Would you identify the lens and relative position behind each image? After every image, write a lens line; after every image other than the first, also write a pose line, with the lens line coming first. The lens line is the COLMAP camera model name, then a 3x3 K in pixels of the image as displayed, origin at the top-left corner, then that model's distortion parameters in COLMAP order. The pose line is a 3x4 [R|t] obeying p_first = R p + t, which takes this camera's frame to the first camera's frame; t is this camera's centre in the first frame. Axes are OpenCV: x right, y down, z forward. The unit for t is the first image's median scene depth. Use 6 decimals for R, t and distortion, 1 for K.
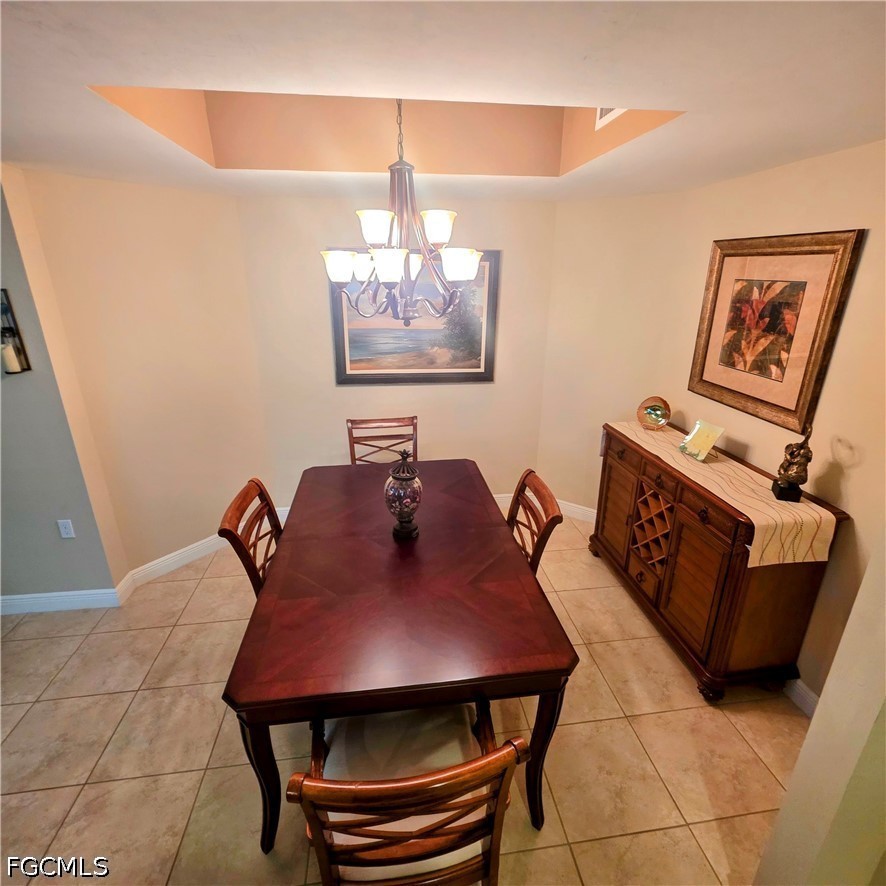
lens RADIAL K [[472.3, 0, 443.0], [0, 472.3, 443.0], [0, 0, 1]] dist [-0.001226, -0.000097]
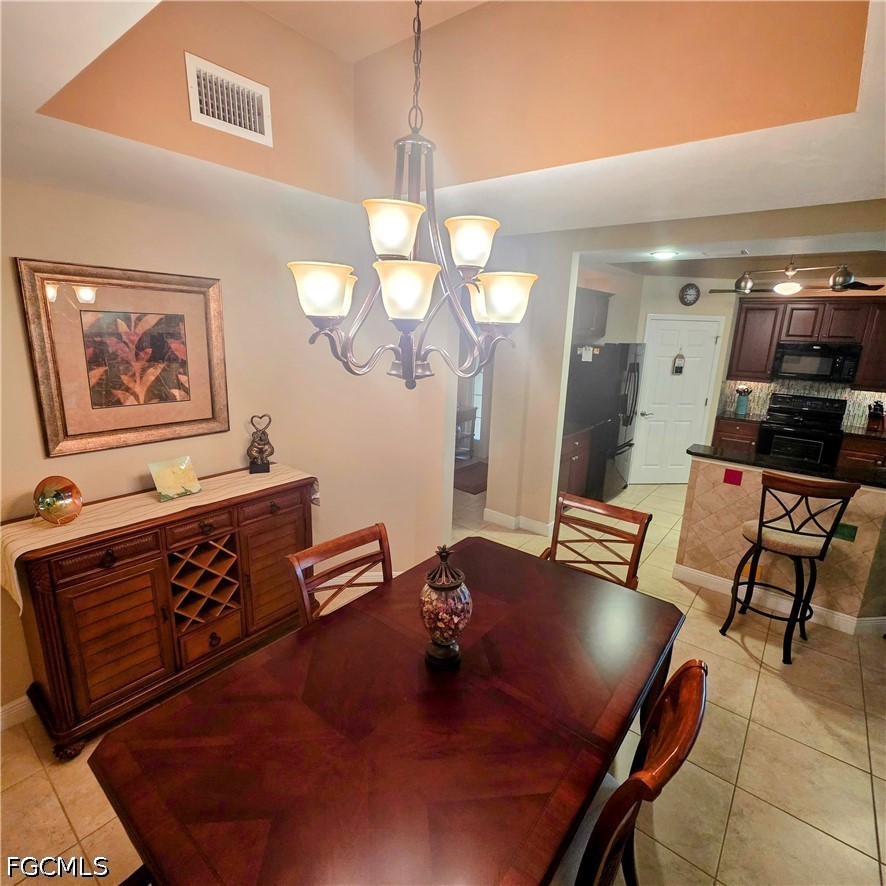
lens RADIAL K [[472.3, 0, 443.0], [0, 472.3, 443.0], [0, 0, 1]] dist [-0.001226, -0.000097]
pose [[-0.692386, -0.203586, 0.692210, -0.507174], [0.206487, 0.863334, 0.460454, -0.425359], [-0.691350, 0.461744, -0.555722, 1.213303]]
